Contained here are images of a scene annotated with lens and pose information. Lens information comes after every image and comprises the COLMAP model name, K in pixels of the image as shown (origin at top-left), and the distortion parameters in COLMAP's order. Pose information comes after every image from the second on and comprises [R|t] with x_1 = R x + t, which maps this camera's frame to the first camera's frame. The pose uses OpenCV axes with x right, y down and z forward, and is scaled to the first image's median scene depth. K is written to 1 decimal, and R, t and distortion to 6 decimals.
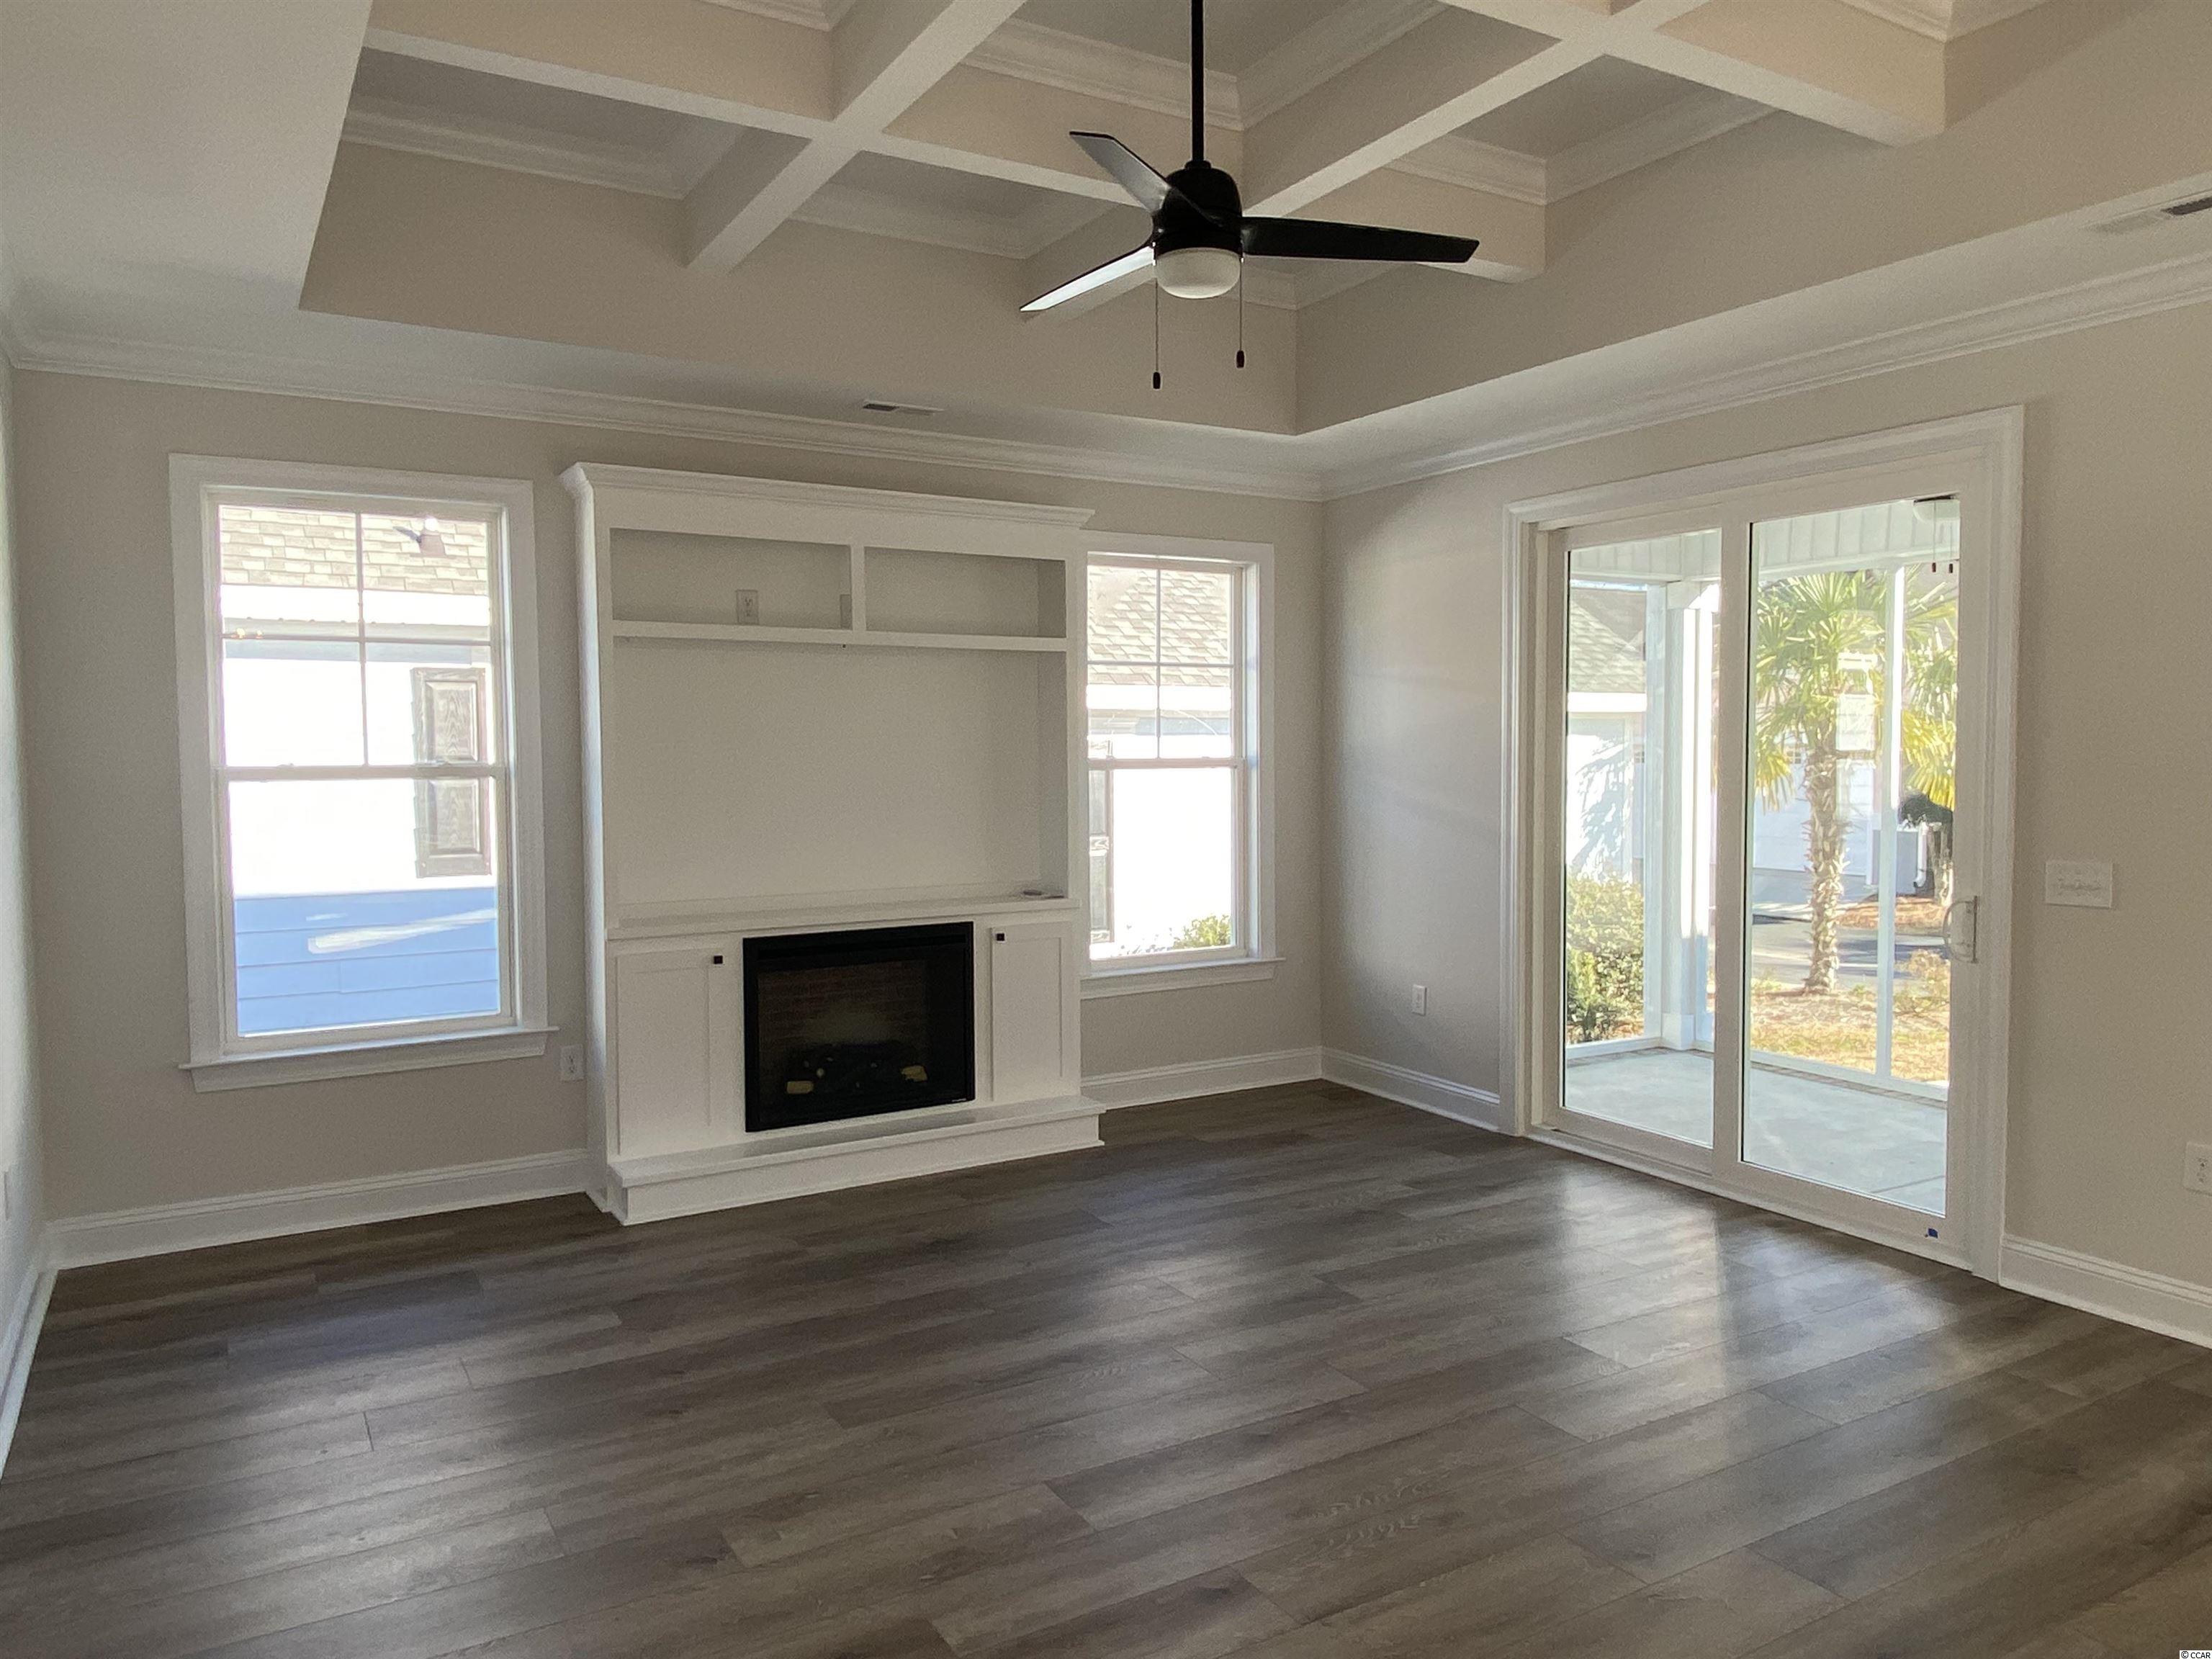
lens RADIAL K [[1506.4, 0, 1110.3], [0, 1506.4, 813.1], [0, 0, 1]] dist [0.090169, -0.106346]
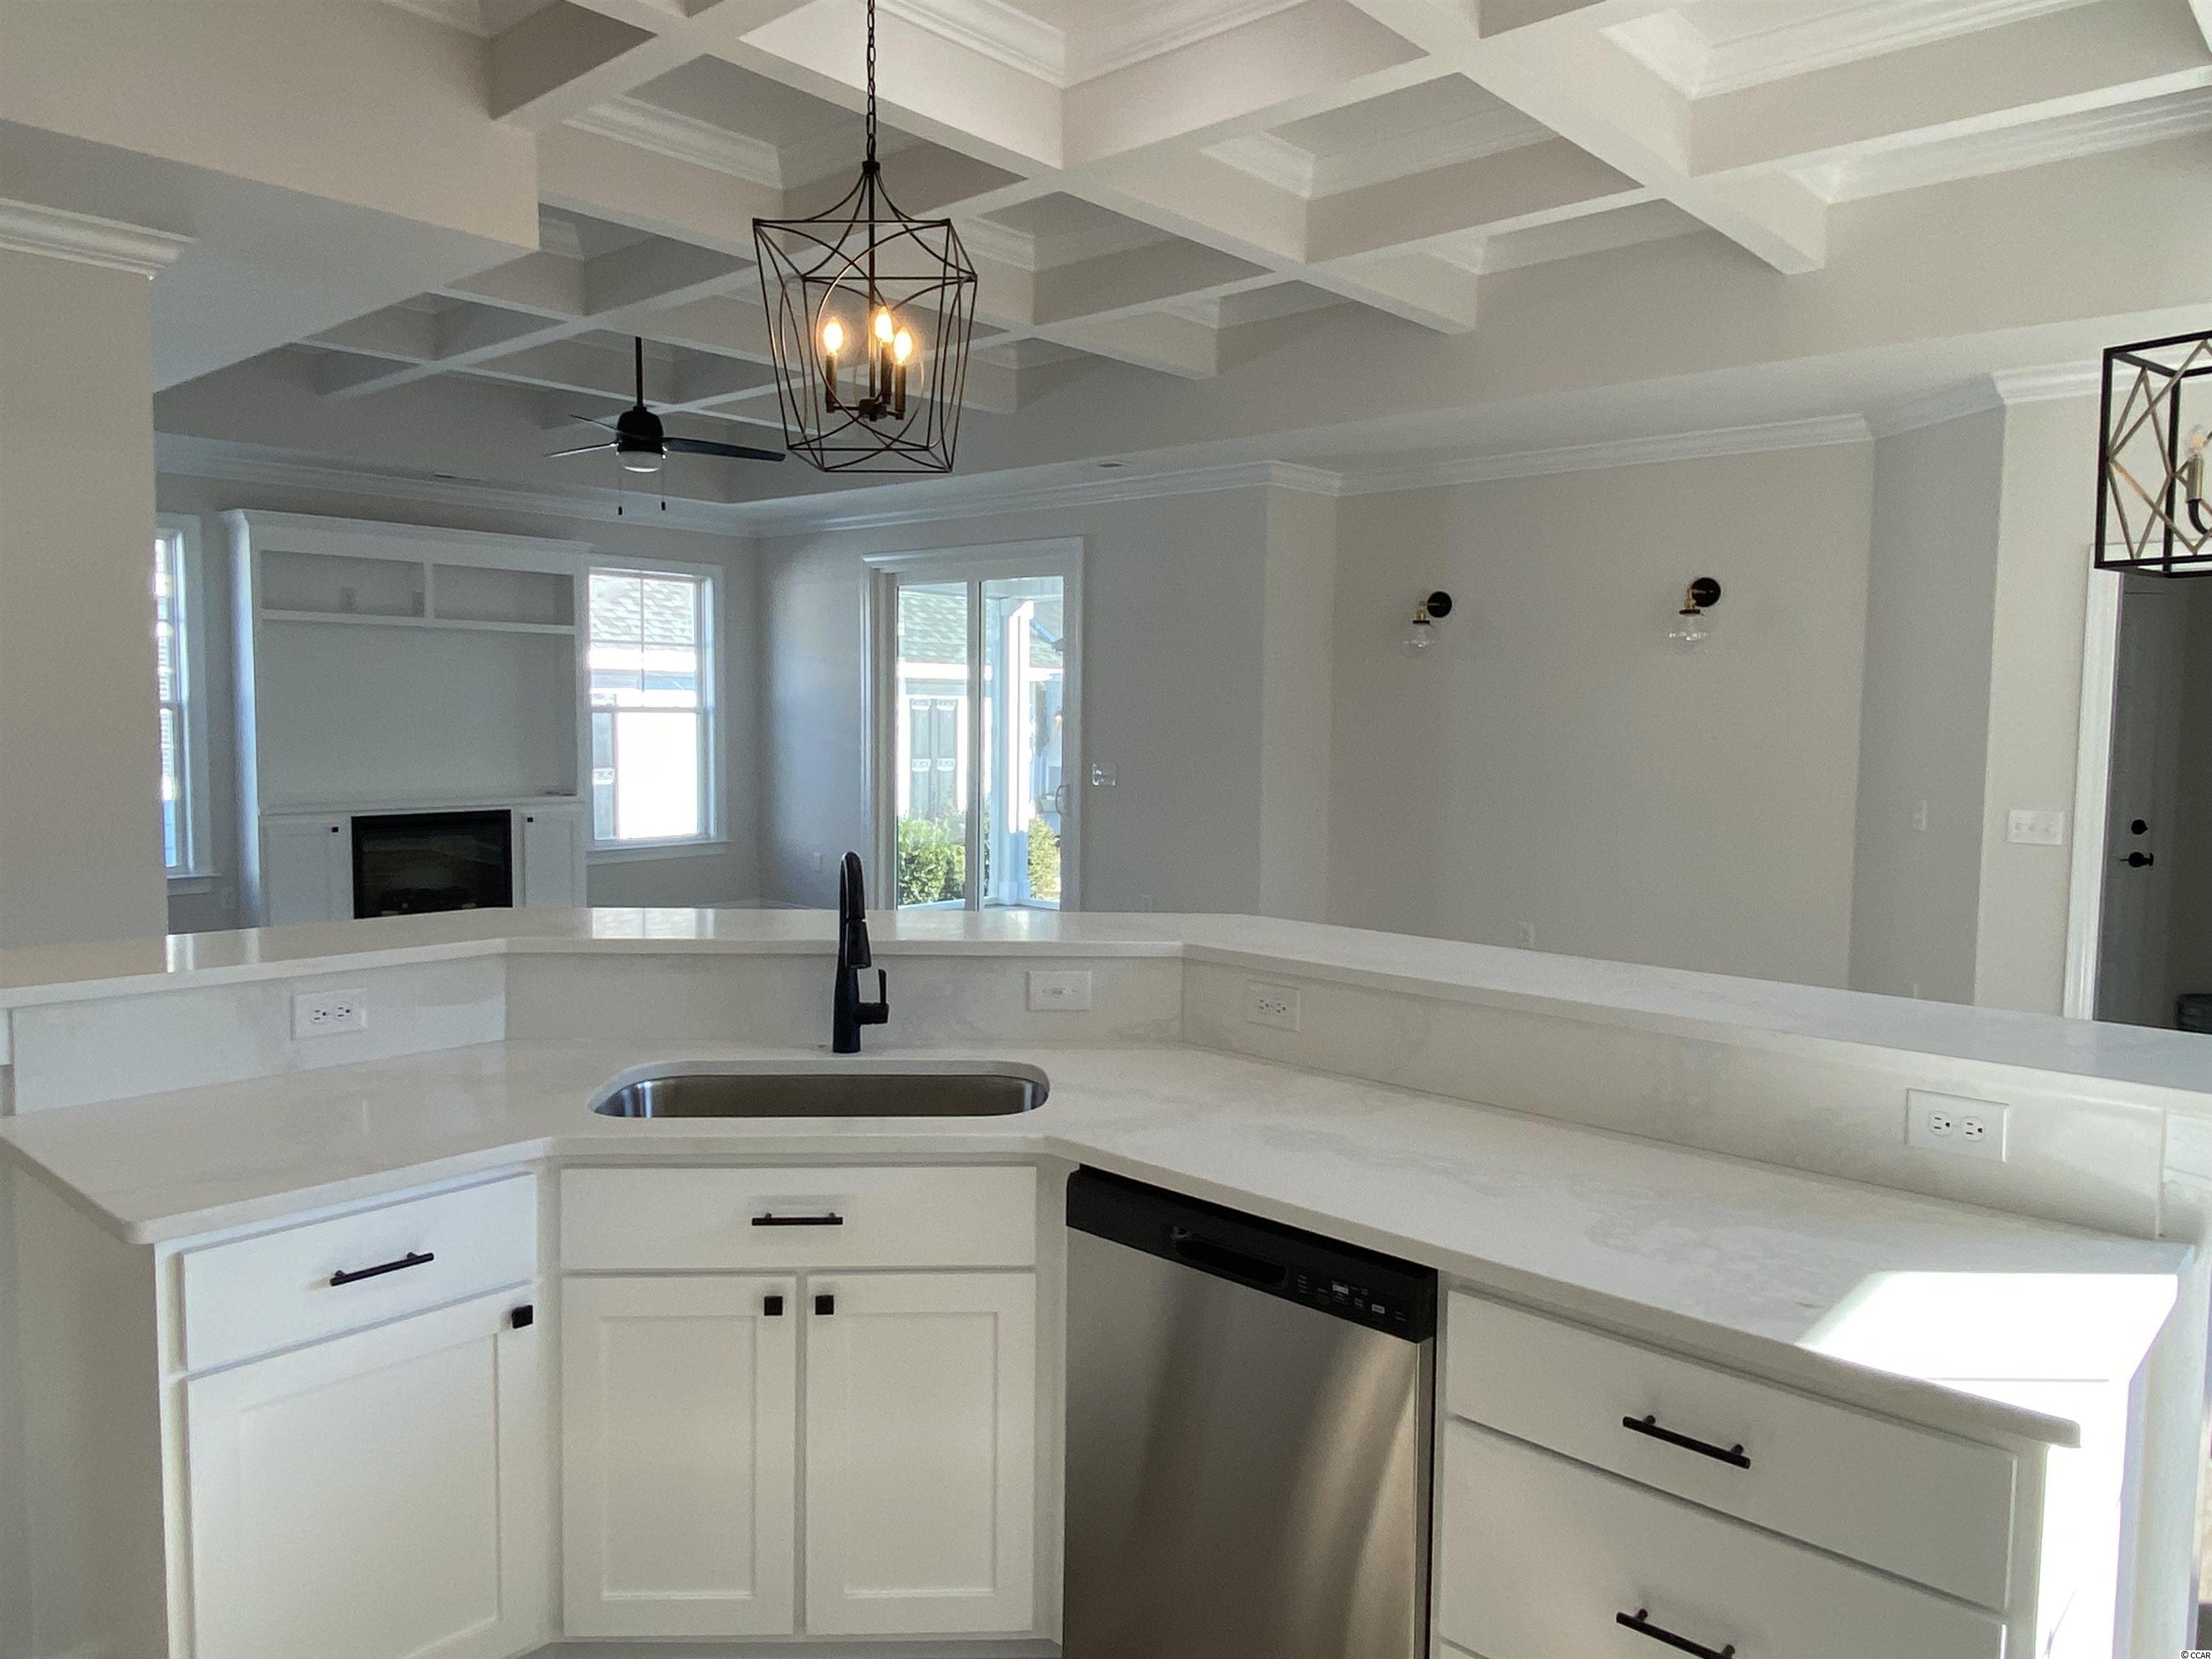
lens RADIAL K [[1506.4, 0, 1110.3], [0, 1506.4, 813.1], [0, 0, 1]] dist [0.090169, -0.106346]
pose [[0.953714, -0.004187, 0.300686, 0.023634], [-0.004825, 0.999561, 0.029225, 0.026256], [-0.300677, -0.029323, 0.953275, -0.636490]]
